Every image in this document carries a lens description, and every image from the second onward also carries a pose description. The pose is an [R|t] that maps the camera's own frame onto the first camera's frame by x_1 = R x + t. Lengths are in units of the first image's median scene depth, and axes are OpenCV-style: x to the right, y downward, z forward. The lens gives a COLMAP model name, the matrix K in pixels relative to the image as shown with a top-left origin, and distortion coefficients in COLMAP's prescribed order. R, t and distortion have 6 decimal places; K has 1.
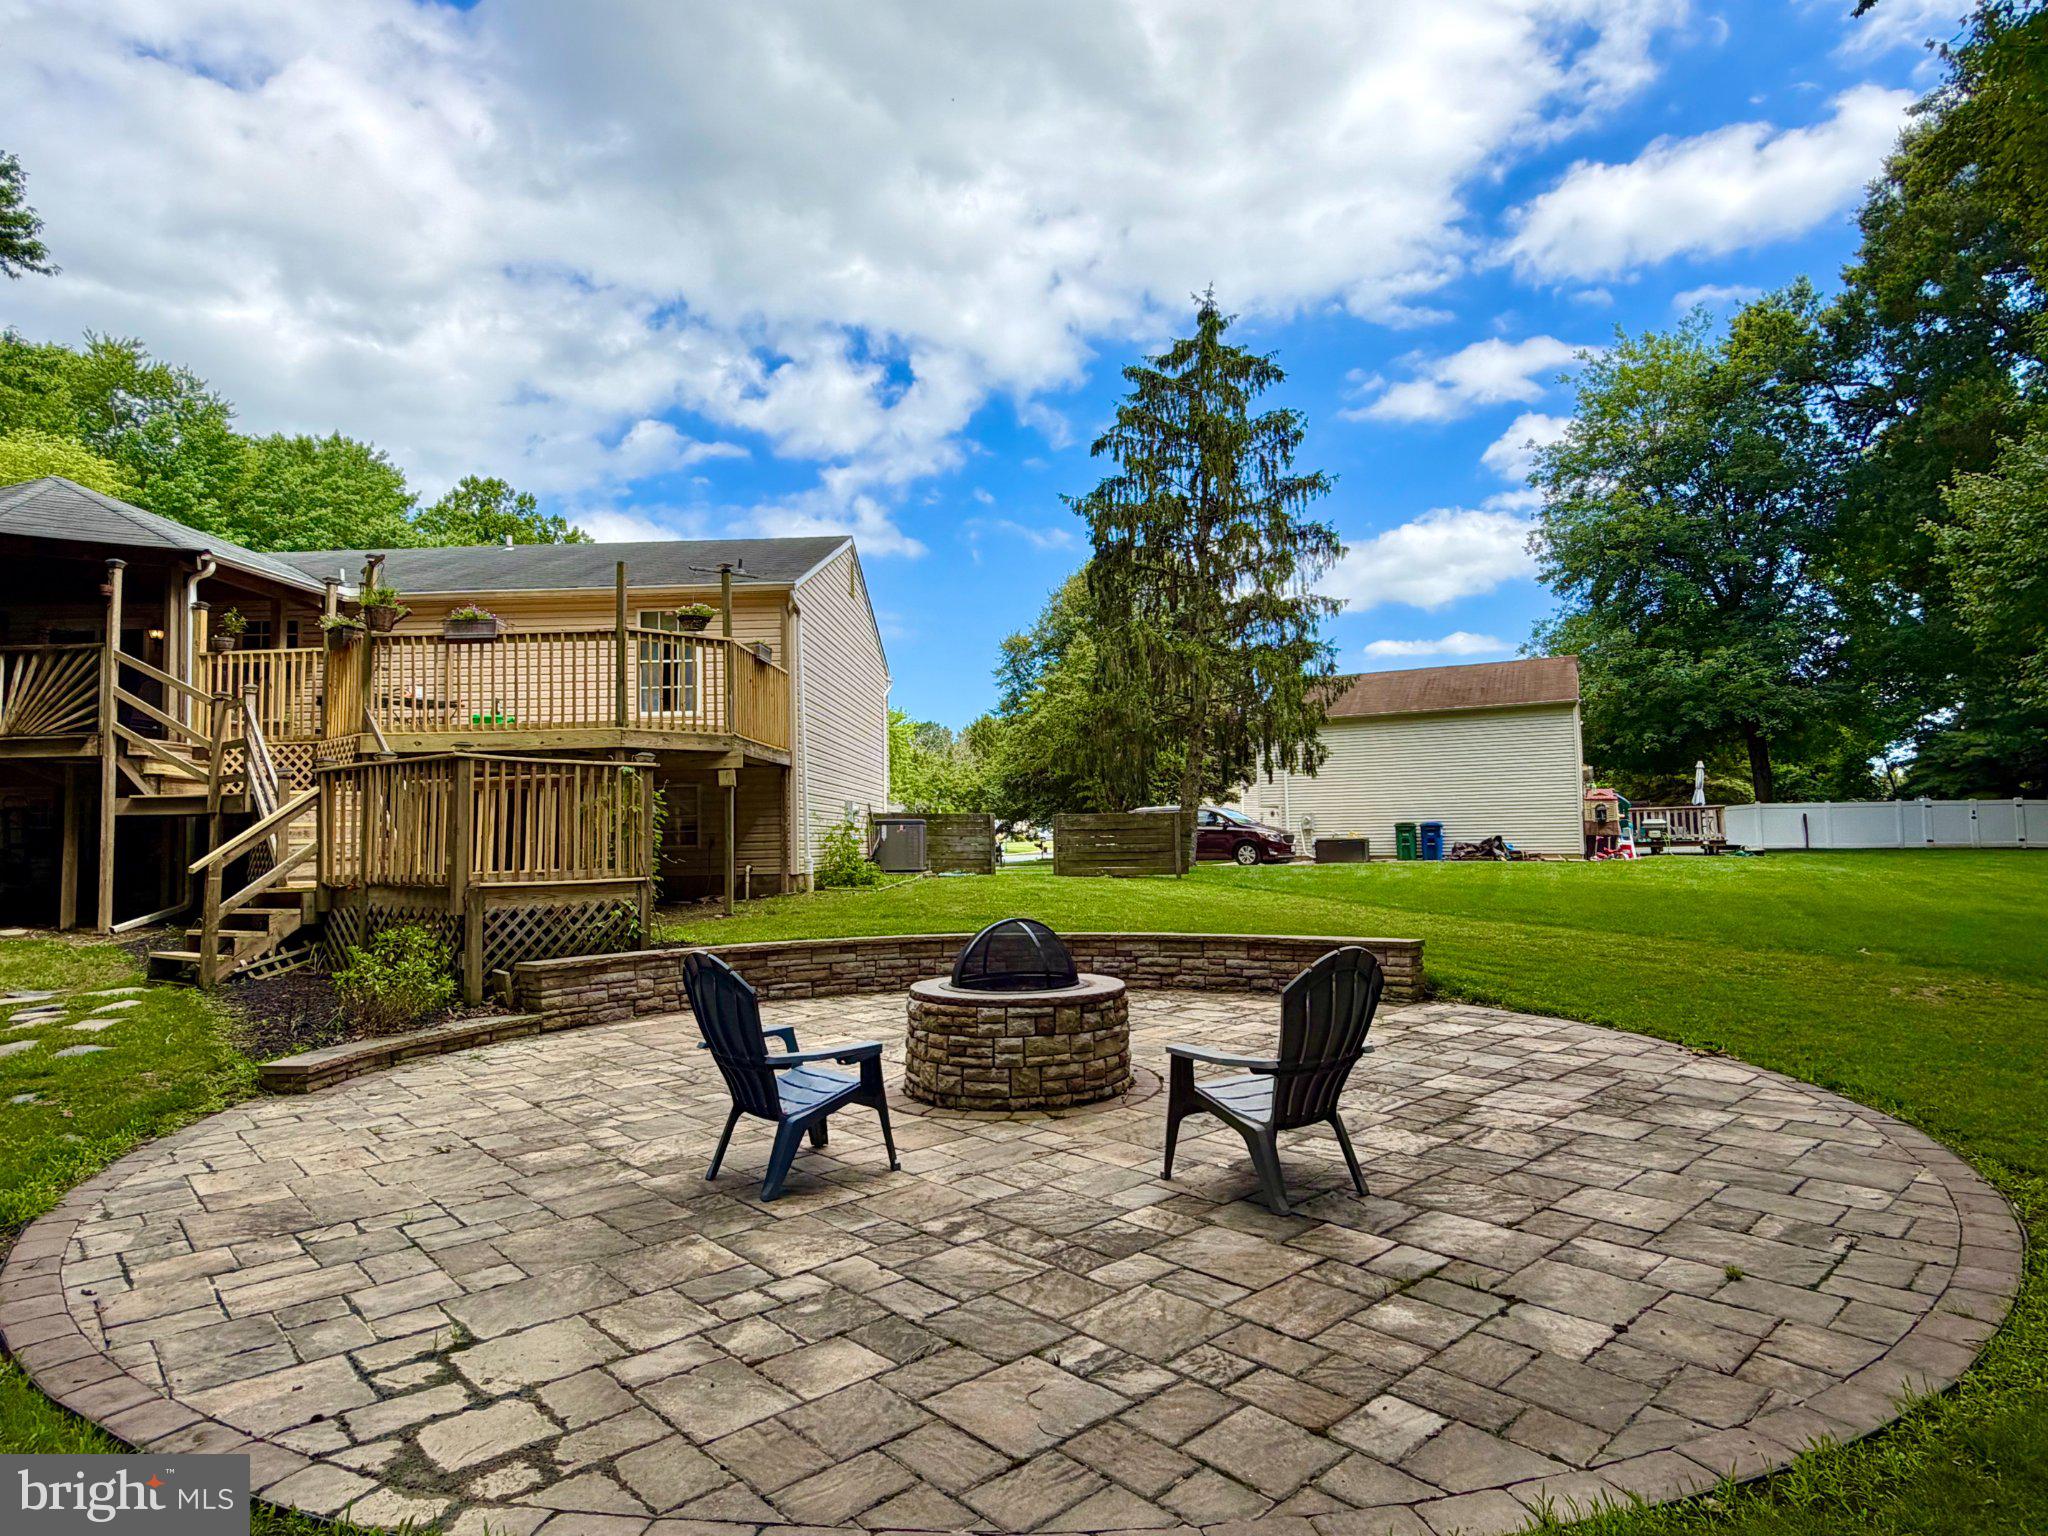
lens RADIAL K [[1143.1, 0, 1022.6], [0, 1143.1, 763.9], [0, 0, 1]] dist [-0.000811, 0.000812]
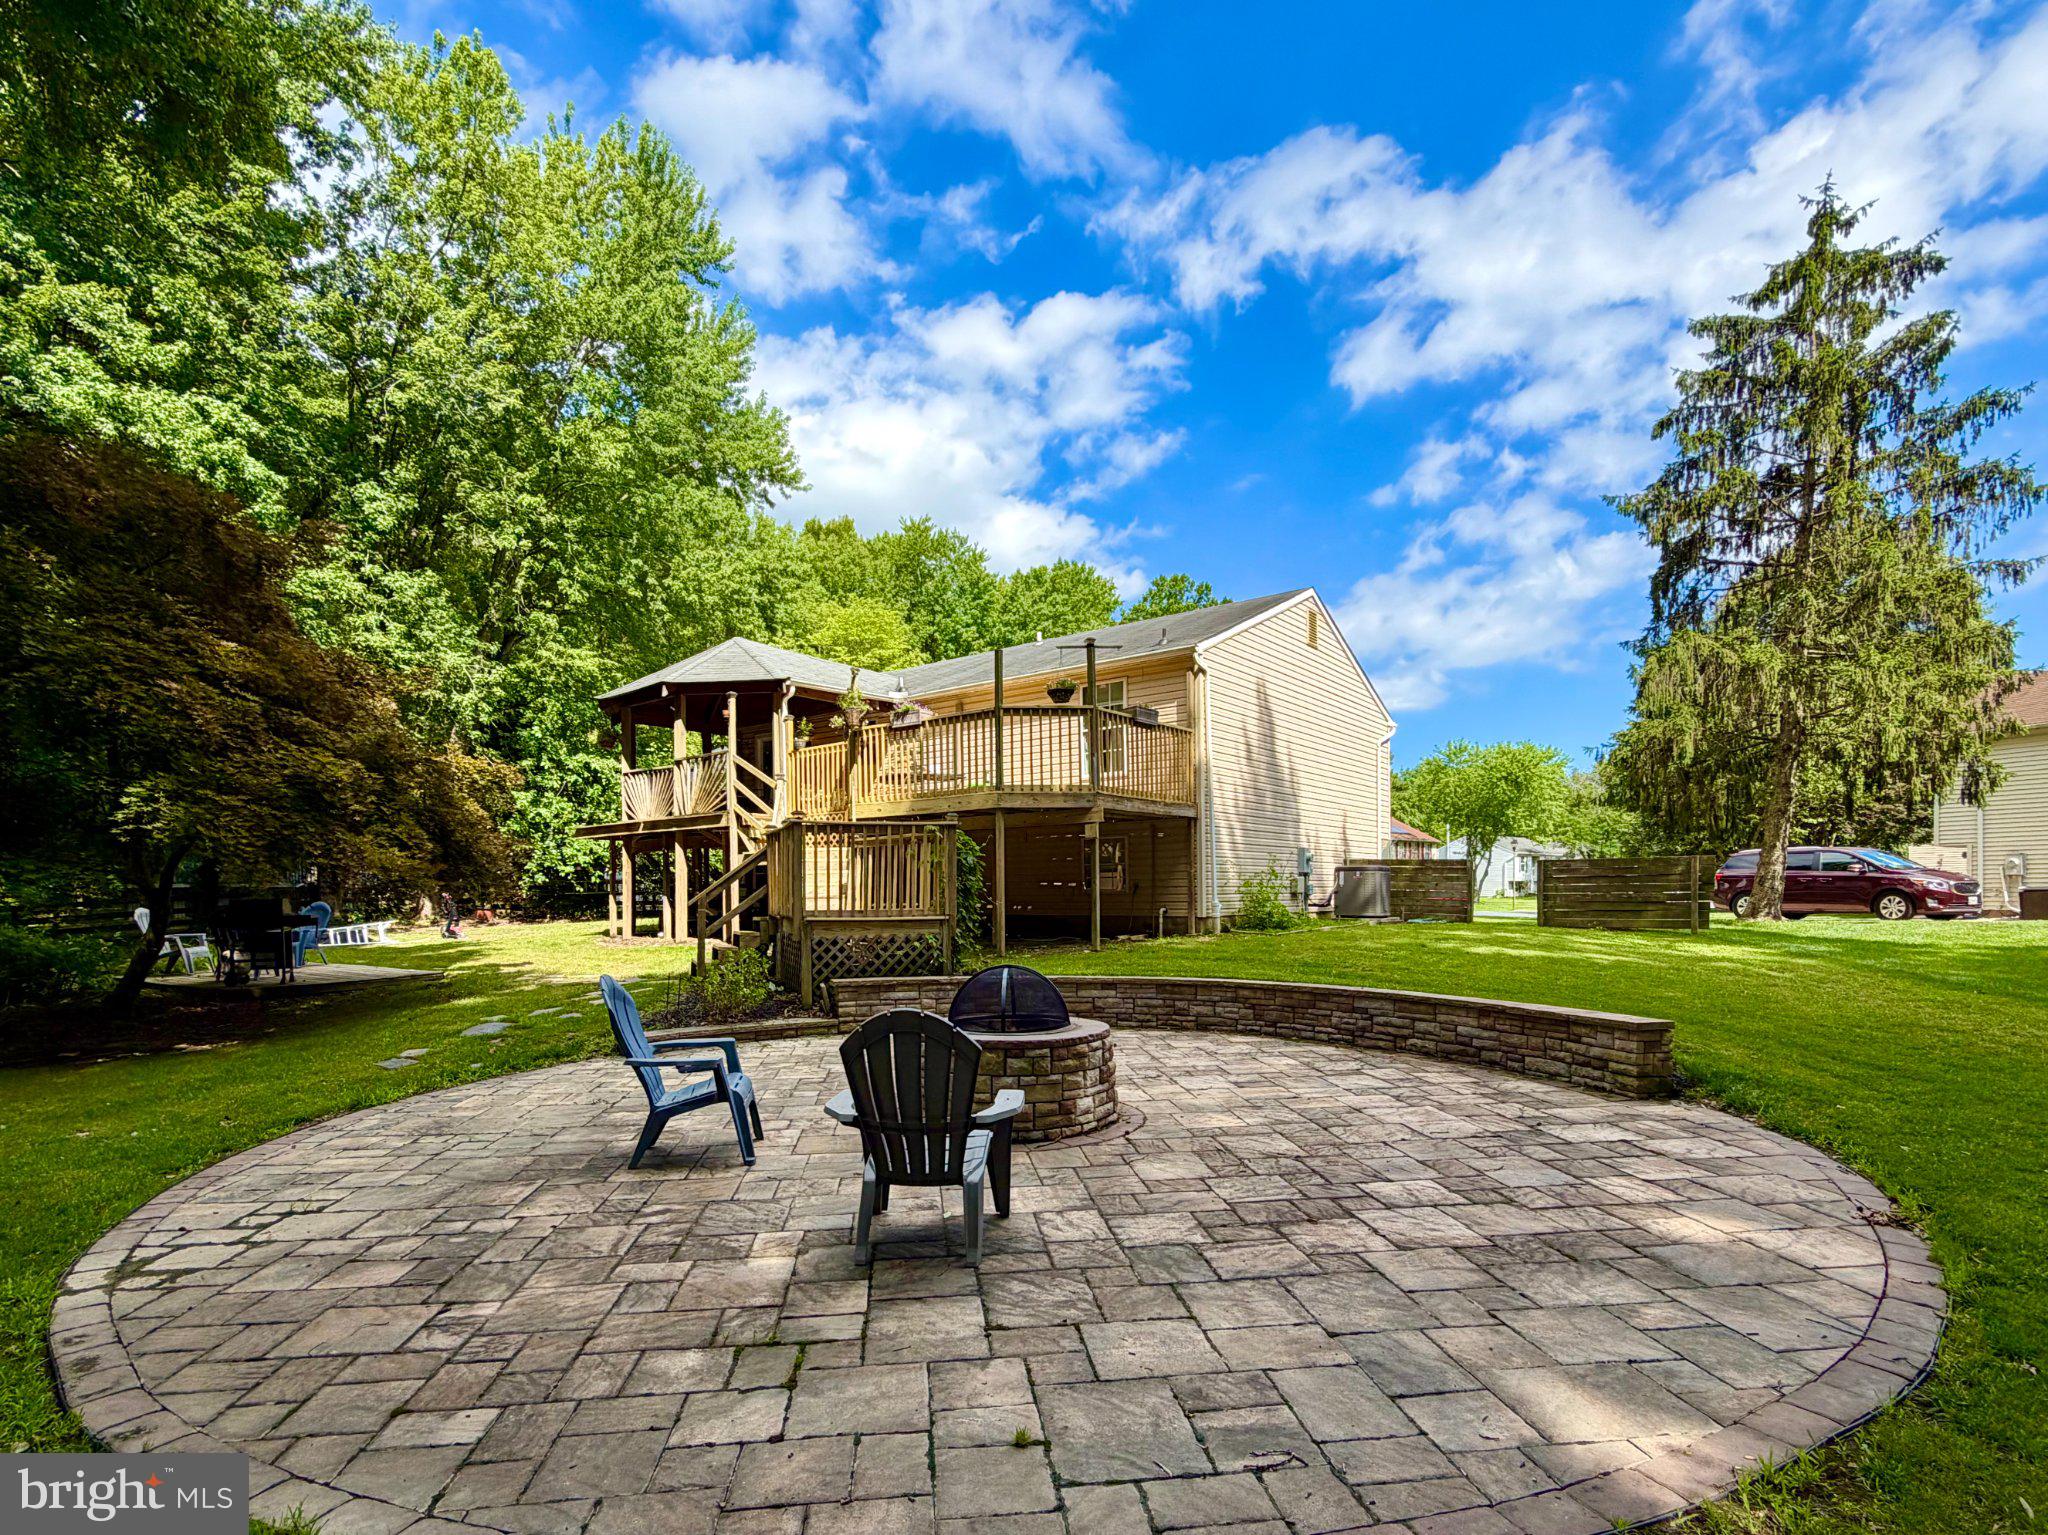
lens RADIAL K [[1033.8, 0, 996.0], [0, 1033.8, 907.6], [0, 0, 1]] dist [-0.001682, 0.004024]
pose [[0.803424, 0.020510, -0.595054, 0.259005], [0.033531, 0.996262, 0.079612, 0.002874], [0.594462, -0.083915, 0.799733, 0.108593]]
